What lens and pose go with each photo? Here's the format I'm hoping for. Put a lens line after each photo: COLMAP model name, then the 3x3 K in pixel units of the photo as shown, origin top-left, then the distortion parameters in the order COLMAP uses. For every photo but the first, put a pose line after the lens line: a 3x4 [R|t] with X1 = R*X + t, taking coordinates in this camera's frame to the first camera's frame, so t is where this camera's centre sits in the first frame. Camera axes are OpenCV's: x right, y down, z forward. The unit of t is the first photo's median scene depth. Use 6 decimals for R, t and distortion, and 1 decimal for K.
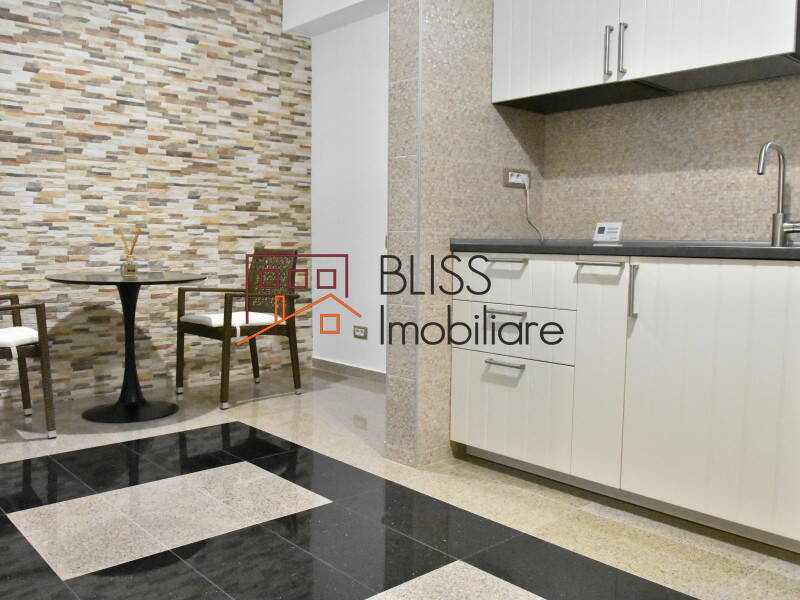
lens RADIAL K [[716.5, 0, 398.8], [0, 716.5, 300.0], [0, 0, 1]] dist [-0.028402, 0.007774]
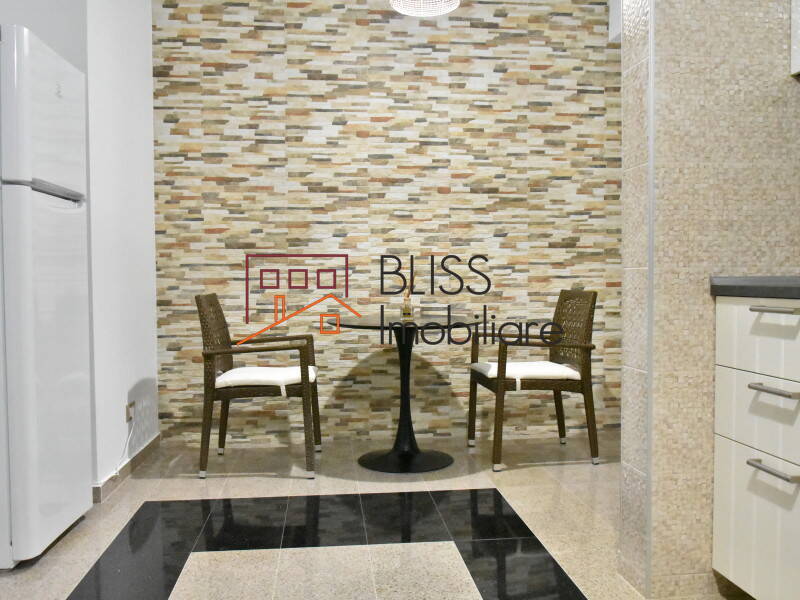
lens RADIAL K [[716.5, 0, 399.2], [0, 716.5, 300.0], [0, 0, 1]] dist [-0.028402, 0.007774]
pose [[0.804906, 0.003410, -0.593393, 0.177465], [-0.035060, 0.998510, -0.041820, -0.017536], [0.592366, 0.054465, 0.803826, 0.194548]]
